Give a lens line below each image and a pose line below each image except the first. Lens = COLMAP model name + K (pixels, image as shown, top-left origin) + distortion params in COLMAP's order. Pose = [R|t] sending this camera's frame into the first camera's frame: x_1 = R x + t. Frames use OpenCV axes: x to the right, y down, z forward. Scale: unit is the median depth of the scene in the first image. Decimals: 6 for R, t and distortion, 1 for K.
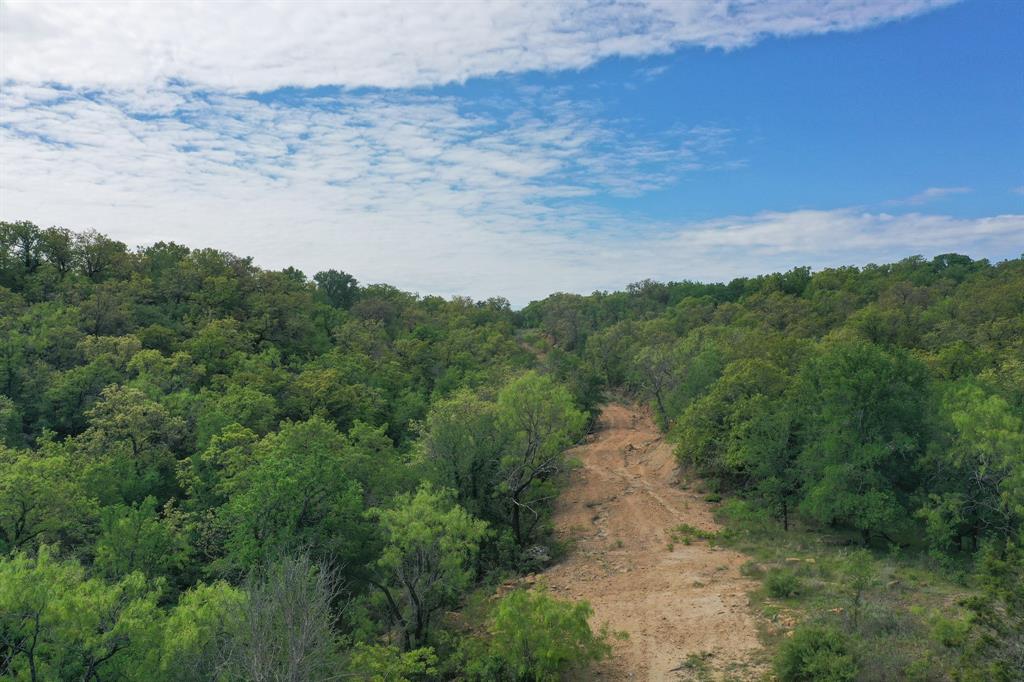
lens RADIAL K [[826.8, 0, 512.0], [0, 826.8, 341.0], [0, 0, 1]] dist [0.008783, 0.003071]
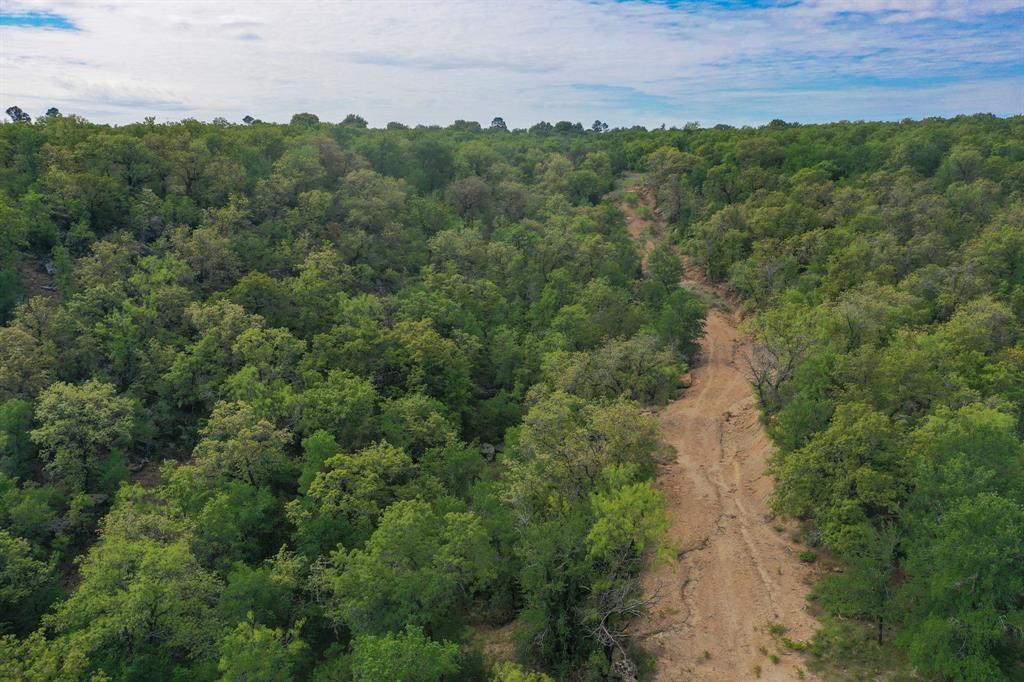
lens RADIAL K [[826.9, 0, 512.0], [0, 826.9, 341.0], [0, 0, 1]] dist [-0.006653, -0.006029]
pose [[0.993117, 0.032194, -0.112615, -0.004402], [-0.001942, 0.965875, 0.259000, -0.236548], [0.117111, -0.256999, 0.959290, 0.054943]]
